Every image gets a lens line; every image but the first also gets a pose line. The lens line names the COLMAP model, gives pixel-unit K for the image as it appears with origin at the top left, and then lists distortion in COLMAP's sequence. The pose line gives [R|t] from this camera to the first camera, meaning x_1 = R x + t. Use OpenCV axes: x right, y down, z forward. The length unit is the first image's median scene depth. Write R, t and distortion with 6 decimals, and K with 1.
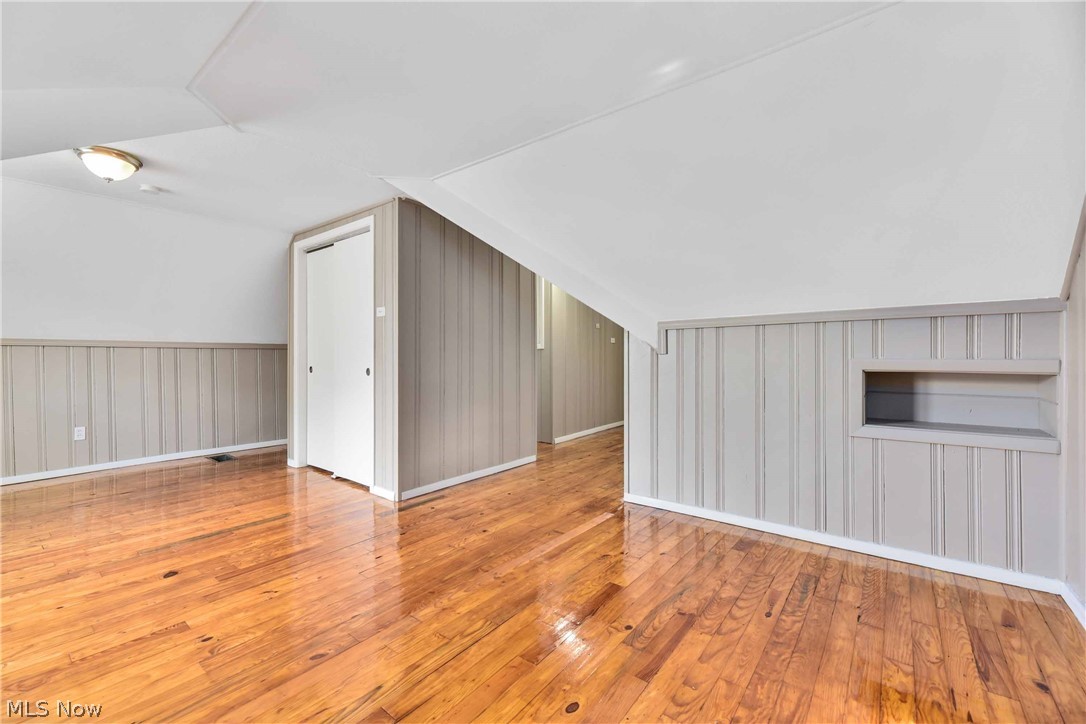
lens RADIAL K [[449.9, 0, 541.5], [0, 449.9, 355.1], [0, 0, 1]] dist [-0.002556, -0.000831]
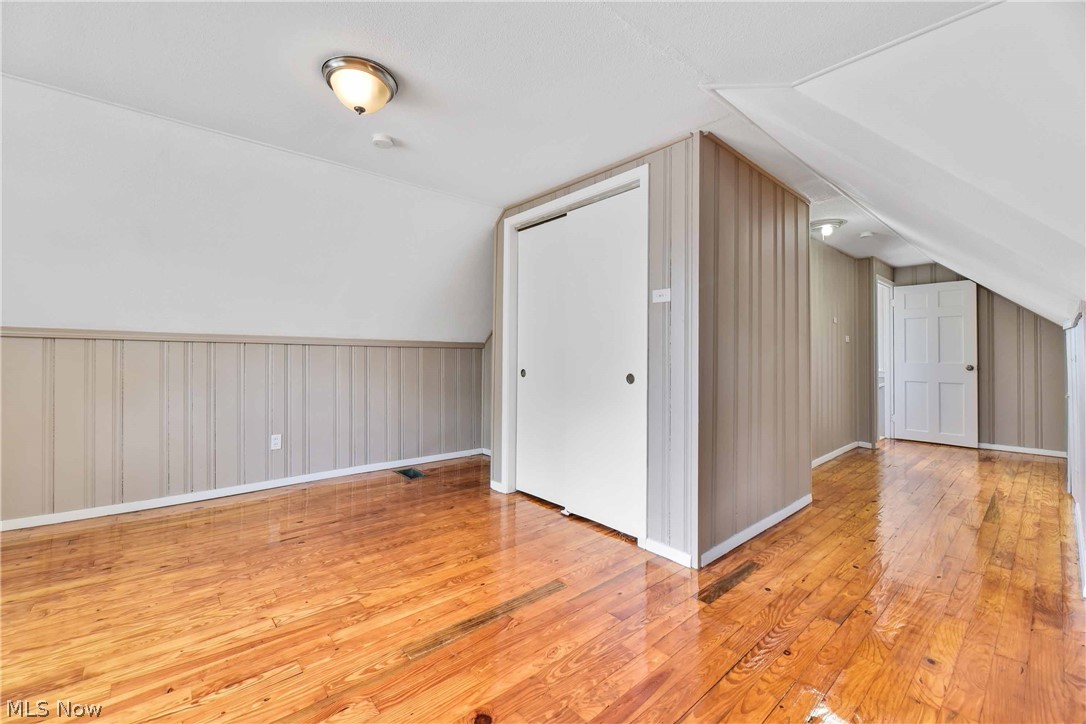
lens RADIAL K [[442.9, 0, 546.2], [0, 442.9, 348.7], [0, 0, 1]] dist [-0.001760, -0.000588]
pose [[0.983732, 0.005398, -0.179560, -0.401257], [-0.008423, 0.999835, -0.016090, 0.000633], [0.179444, 0.017341, 0.983615, 0.267921]]
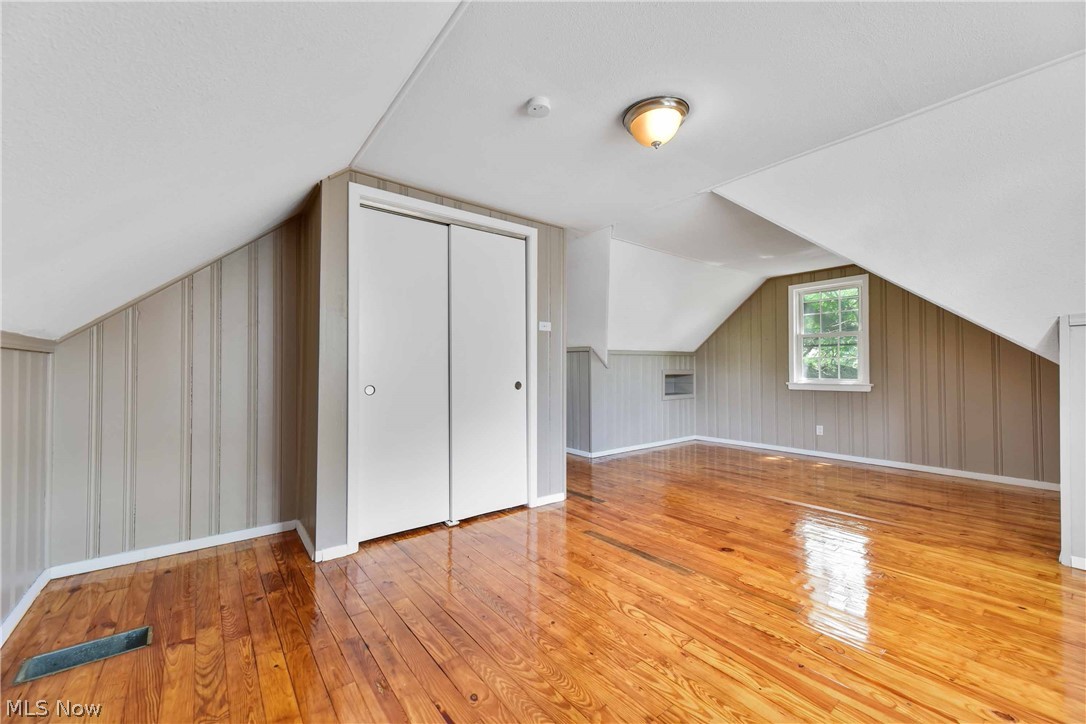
lens RADIAL K [[430.3, 0, 545.4], [0, 430.3, 367.4], [0, 0, 1]] dist [0.012759, -0.000124]
pose [[0.235291, 0.008943, 0.971884, -1.291521], [0.004784, 0.999935, -0.010359, 0.008558], [-0.971913, 0.007087, 0.235233, 0.747907]]
